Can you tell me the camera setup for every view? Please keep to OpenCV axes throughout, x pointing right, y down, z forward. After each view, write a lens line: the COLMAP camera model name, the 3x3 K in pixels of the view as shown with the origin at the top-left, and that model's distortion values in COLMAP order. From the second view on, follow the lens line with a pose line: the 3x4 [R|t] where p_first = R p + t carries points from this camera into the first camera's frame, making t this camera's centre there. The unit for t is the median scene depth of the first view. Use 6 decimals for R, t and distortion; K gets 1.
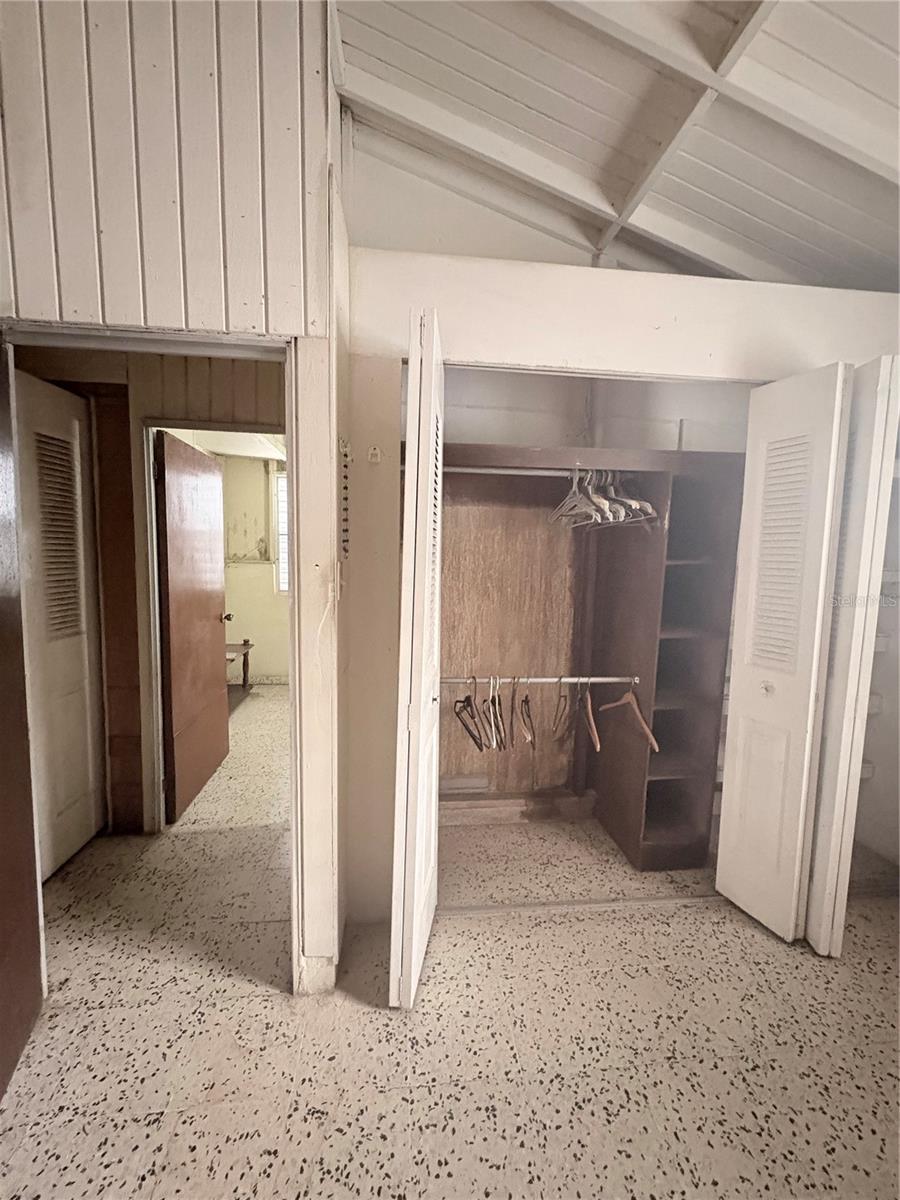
lens RADIAL K [[481.1, 0, 450.0], [0, 481.1, 598.5], [0, 0, 1]] dist [0.002127, 0.000196]
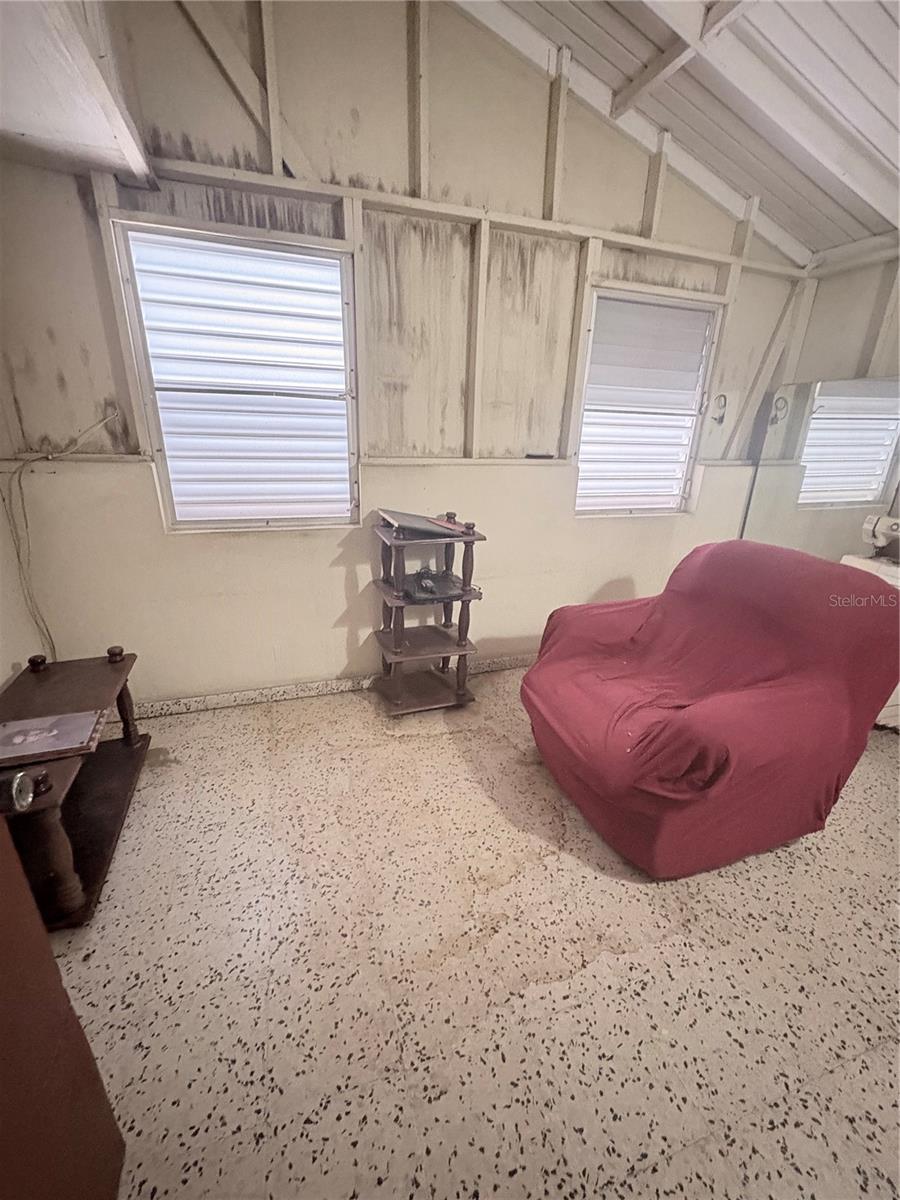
lens RADIAL K [[481.1, 0, 447.7], [0, 481.1, 602.1], [0, 0, 1]] dist [0.002127, 0.000196]
pose [[0.975714, -0.071025, 0.207212, -0.205110], [0.018847, 0.969686, 0.243628, -0.049894], [-0.218235, -0.233806, 0.947475, 0.501427]]
